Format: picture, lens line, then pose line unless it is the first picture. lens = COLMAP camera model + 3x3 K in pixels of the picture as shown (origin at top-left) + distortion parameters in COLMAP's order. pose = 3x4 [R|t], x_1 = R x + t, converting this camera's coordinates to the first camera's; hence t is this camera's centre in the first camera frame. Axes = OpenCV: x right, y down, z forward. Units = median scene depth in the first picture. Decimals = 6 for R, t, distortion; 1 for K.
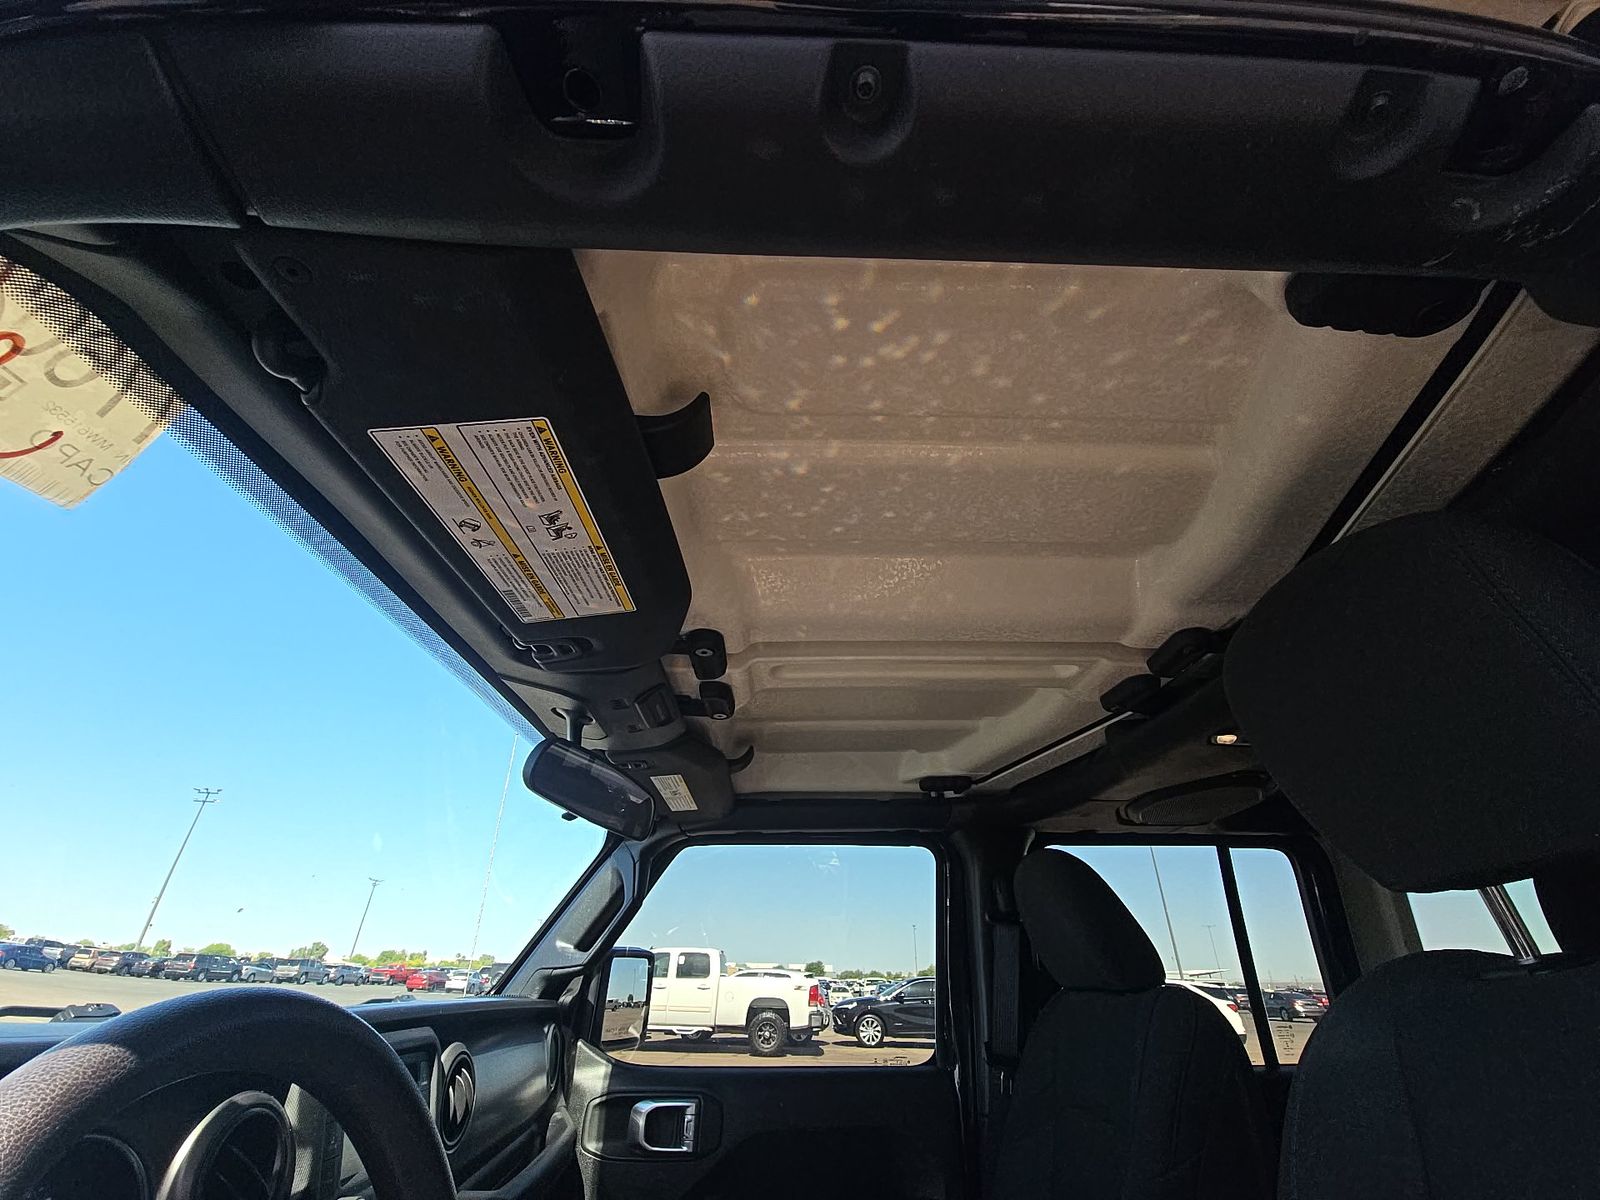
lens RADIAL K [[644.8, 0, 809.9], [0, 644.8, 609.3], [0, 0, 1]] dist [0.000924, -0.000459]
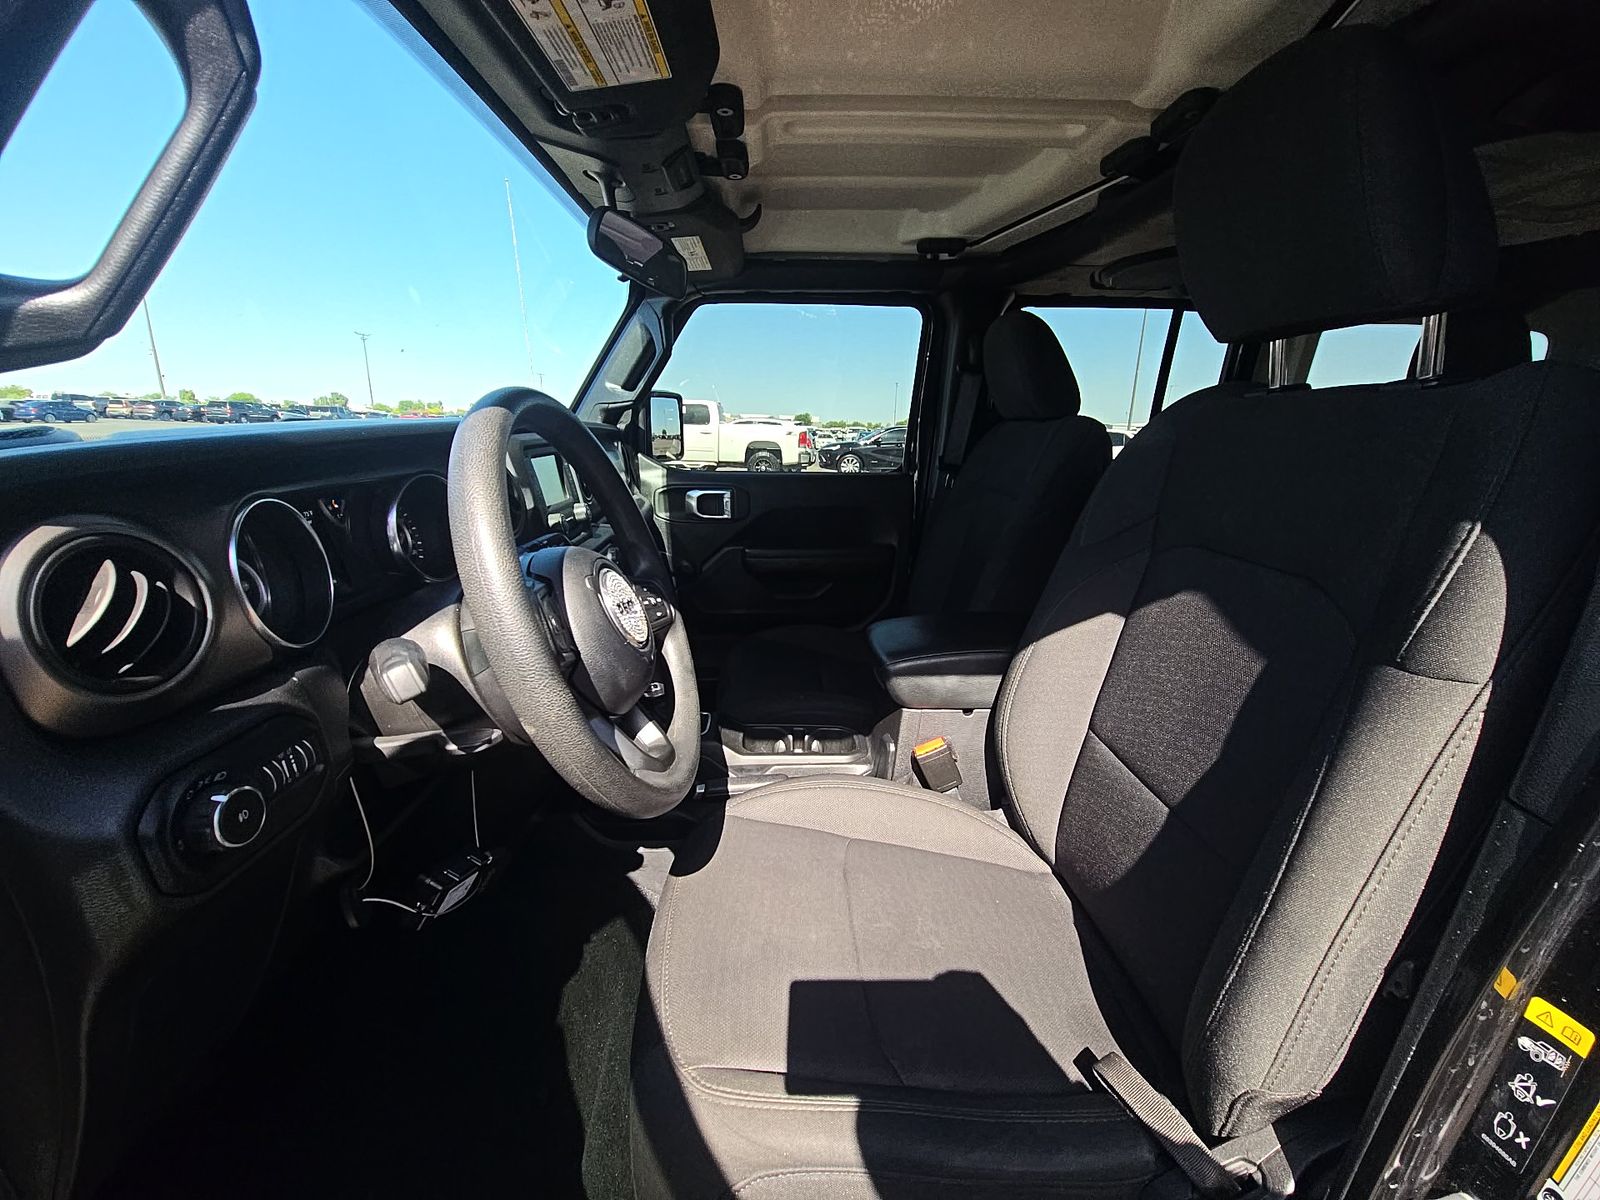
lens RADIAL K [[644.8, 0, 809.9], [0, 644.8, 609.3], [0, 0, 1]] dist [0.000924, -0.000459]
pose [[0.999812, 0.002293, 0.019246, -0.027063], [-0.015334, 0.700890, 0.713104, -0.068385], [-0.011854, -0.713266, 0.700794, -0.179981]]
